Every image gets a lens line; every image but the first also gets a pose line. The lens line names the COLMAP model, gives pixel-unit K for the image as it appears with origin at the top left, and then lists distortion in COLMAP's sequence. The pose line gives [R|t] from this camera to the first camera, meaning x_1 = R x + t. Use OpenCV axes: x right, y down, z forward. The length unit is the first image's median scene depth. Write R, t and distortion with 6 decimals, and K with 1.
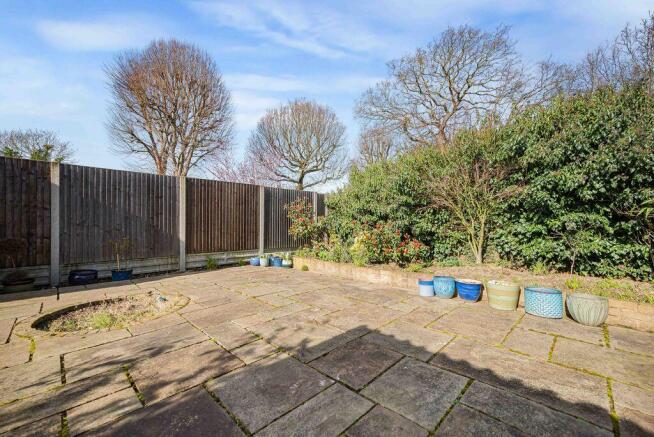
lens RADIAL K [[268.0, 0, 327.1], [0, 268.0, 217.7], [0, 0, 1]] dist [-0.000113, -0.000007]
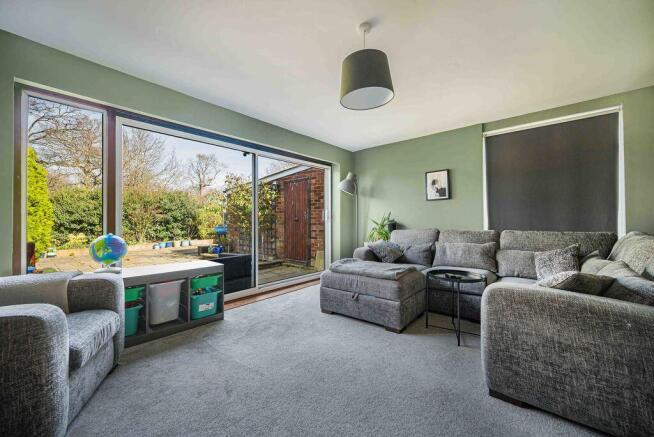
lens RADIAL K [[260.0, 0, 323.4], [0, 260.0, 217.1], [0, 0, 1]] dist [-0.000103, -0.000018]
pose [[-0.066092, 0.009751, 0.997766, -2.692477], [0.003802, 0.999947, -0.009520, -0.057860], [-0.997806, 0.003164, -0.066125, -0.756563]]
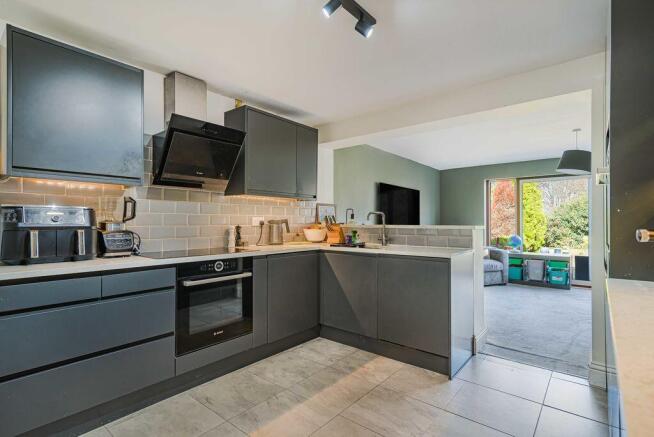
lens RADIAL K [[319.9, 0, 326.2], [0, 319.9, 221.0], [0, 0, 1]] dist [0.000993, 0.000125]
pose [[0.997181, -0.002058, 0.075012, -3.140714], [0.002190, 0.999996, -0.001670, -0.096194], [-0.075008, 0.001830, 0.997181, -1.827053]]
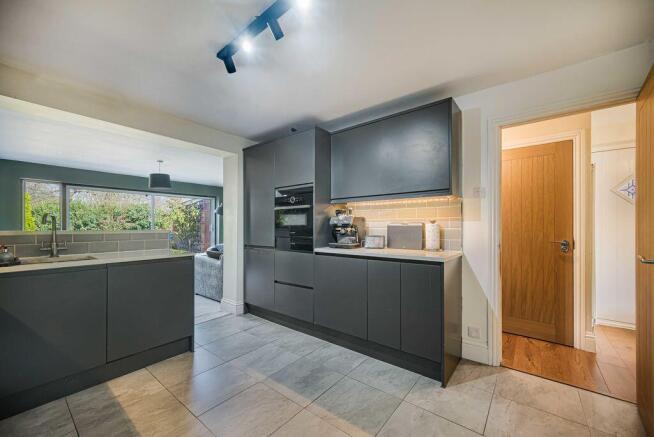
lens RADIAL K [[260.0, 0, 329.6], [0, 260.0, 223.9], [0, 0, 1]] dist [-0.000103, -0.000018]
pose [[-0.112212, 0.004750, 0.993673, -3.517321], [0.000191, 0.999989, -0.004759, -0.098420], [-0.993684, -0.000344, -0.112212, -1.492273]]
